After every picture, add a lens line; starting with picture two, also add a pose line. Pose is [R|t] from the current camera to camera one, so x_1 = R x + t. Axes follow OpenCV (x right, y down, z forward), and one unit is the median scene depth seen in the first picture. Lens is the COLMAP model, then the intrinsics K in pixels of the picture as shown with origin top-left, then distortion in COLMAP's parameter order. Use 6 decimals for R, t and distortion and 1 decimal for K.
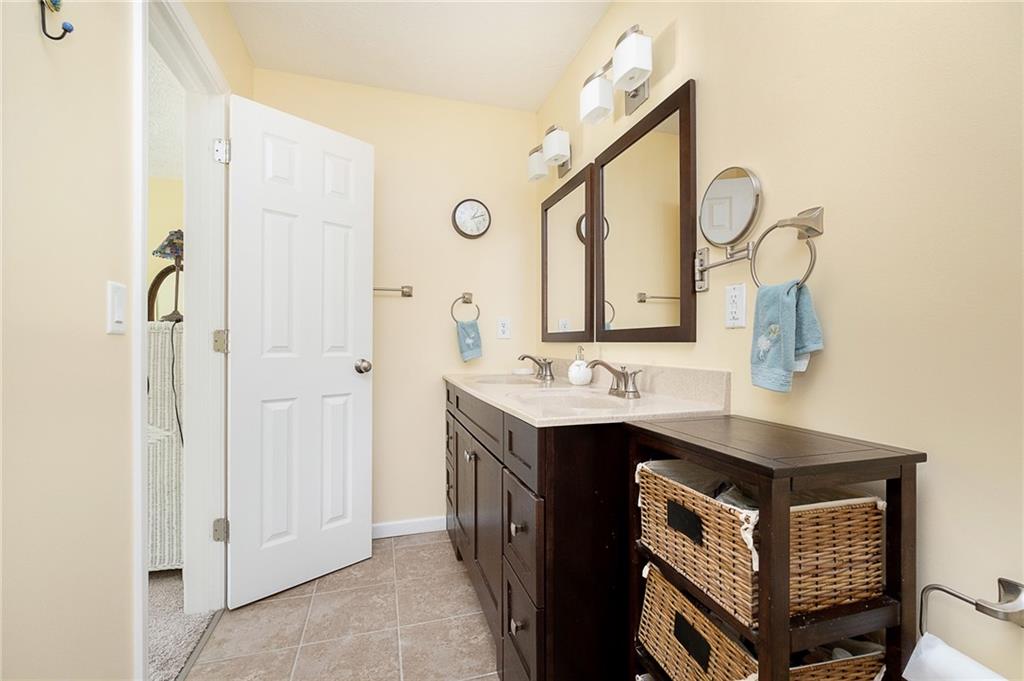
lens RADIAL K [[442.0, 0, 512.0], [0, 442.0, 340.5], [0, 0, 1]] dist [0.001395, 0.000087]
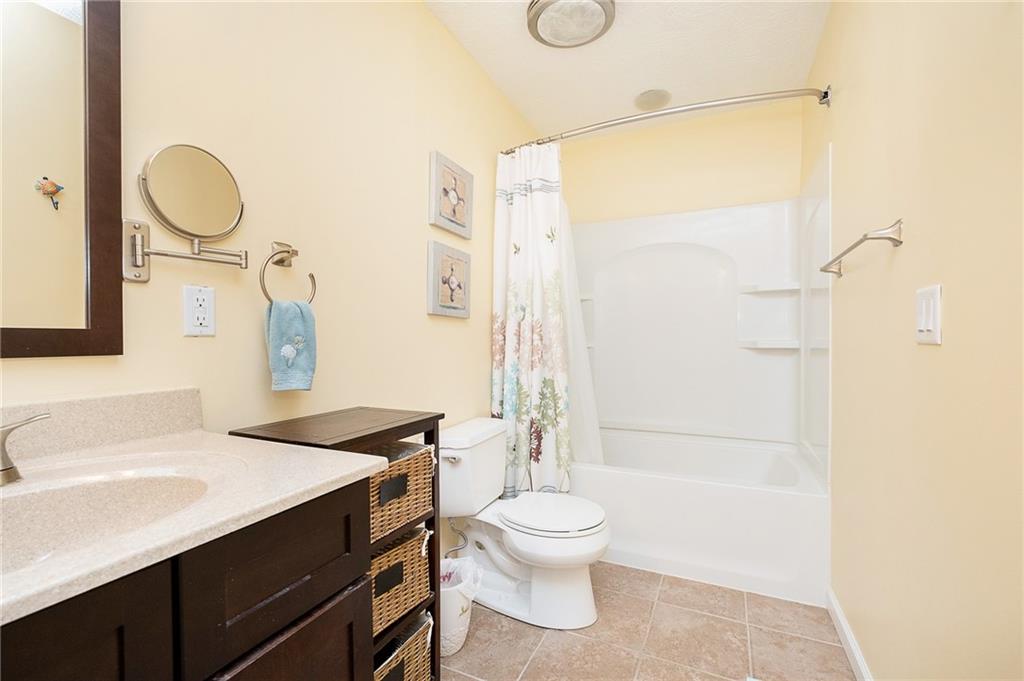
lens RADIAL K [[438.3, 0, 512.0], [0, 438.3, 340.5], [0, 0, 1]] dist [-0.000591, -0.000006]
pose [[-0.746268, 0.010437, 0.665563, -0.519701], [0.003636, 0.999926, -0.011605, -0.008096], [-0.665635, -0.006240, -0.746251, 1.226688]]
